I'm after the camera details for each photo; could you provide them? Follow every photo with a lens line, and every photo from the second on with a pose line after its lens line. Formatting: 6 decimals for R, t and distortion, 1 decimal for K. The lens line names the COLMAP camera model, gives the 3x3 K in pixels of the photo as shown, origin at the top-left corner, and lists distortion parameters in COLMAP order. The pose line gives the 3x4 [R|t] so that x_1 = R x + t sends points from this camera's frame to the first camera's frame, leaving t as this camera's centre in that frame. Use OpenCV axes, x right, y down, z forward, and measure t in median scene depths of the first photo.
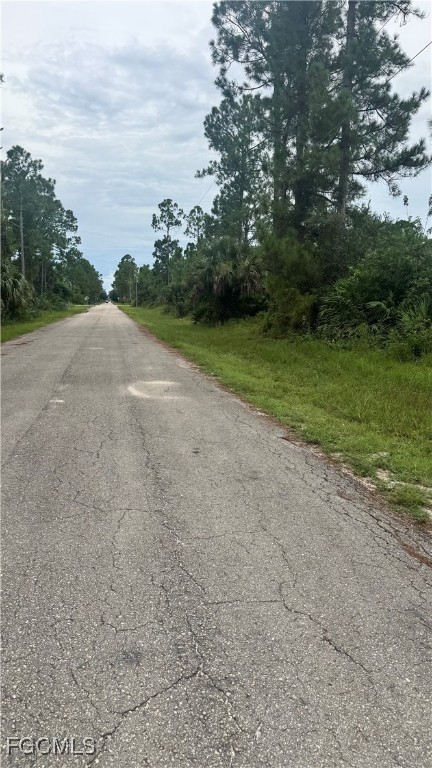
lens RADIAL K [[534.1, 0, 207.3], [0, 534.1, 393.9], [0, 0, 1]] dist [0.156292, -0.279669]
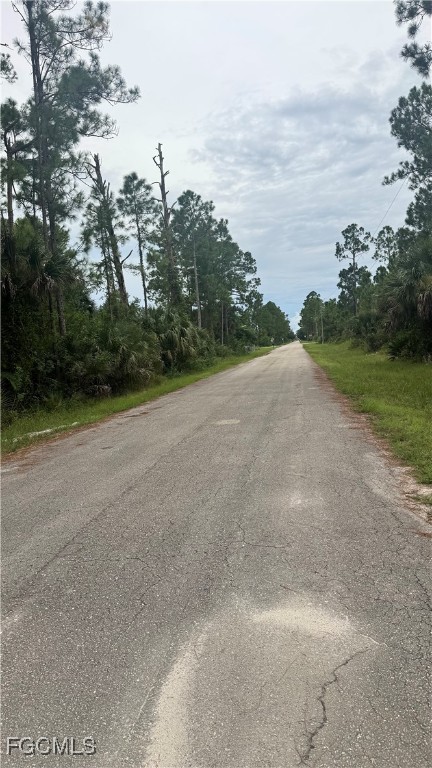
lens RADIAL K [[532.8, 0, 218.9], [0, 532.8, 392.1], [0, 0, 1]] dist [0.163186, -0.324507]
pose [[0.943530, -0.058822, -0.326024, -0.006112], [0.035196, 0.996340, -0.077901, -0.025054], [0.329413, 0.062027, 0.942146, 0.147418]]
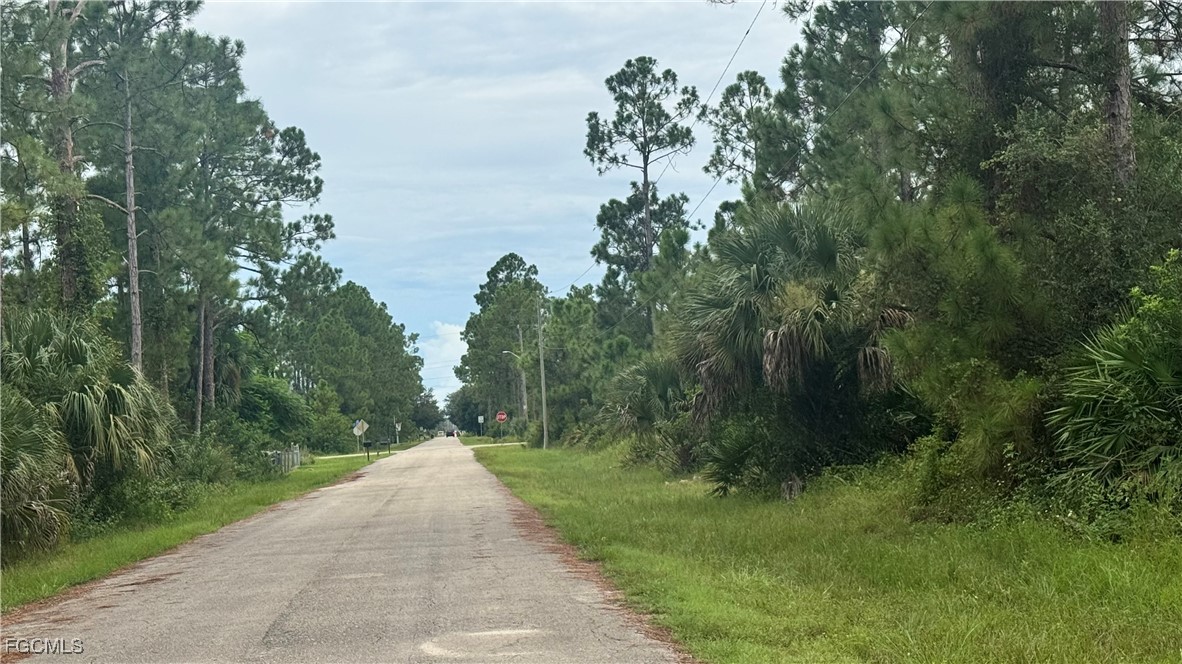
lens RADIAL K [[2218.7, 0, 591.0], [0, 2218.7, 332.0], [0, 0, 1]] dist [0.170756, 0.016939]
pose [[0.991324, -0.067810, -0.112599, 0.036604], [0.043096, 0.976977, -0.208948, 0.022579], [0.124175, 0.202282, 0.971423, -0.132455]]
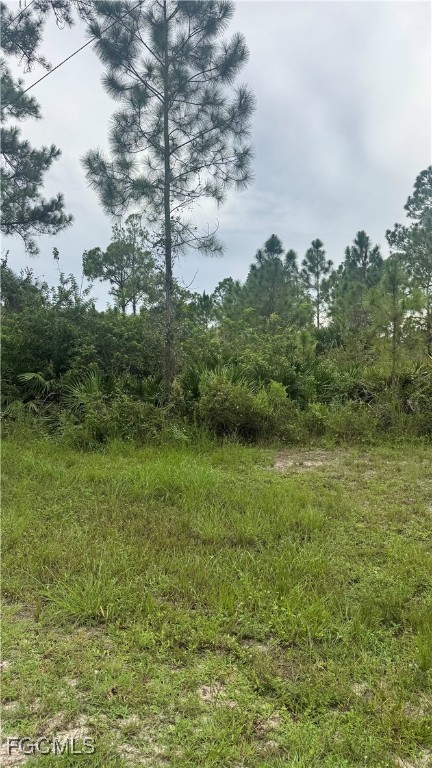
lens RADIAL K [[536.3, 0, 207.8], [0, 536.3, 385.5], [0, 0, 1]] dist [0.158070, -0.344683]
pose [[0.787974, -0.027307, 0.615103, 0.010947], [0.115192, 0.987915, -0.103709, -0.015576], [-0.604837, 0.152575, 0.781597, 0.087870]]
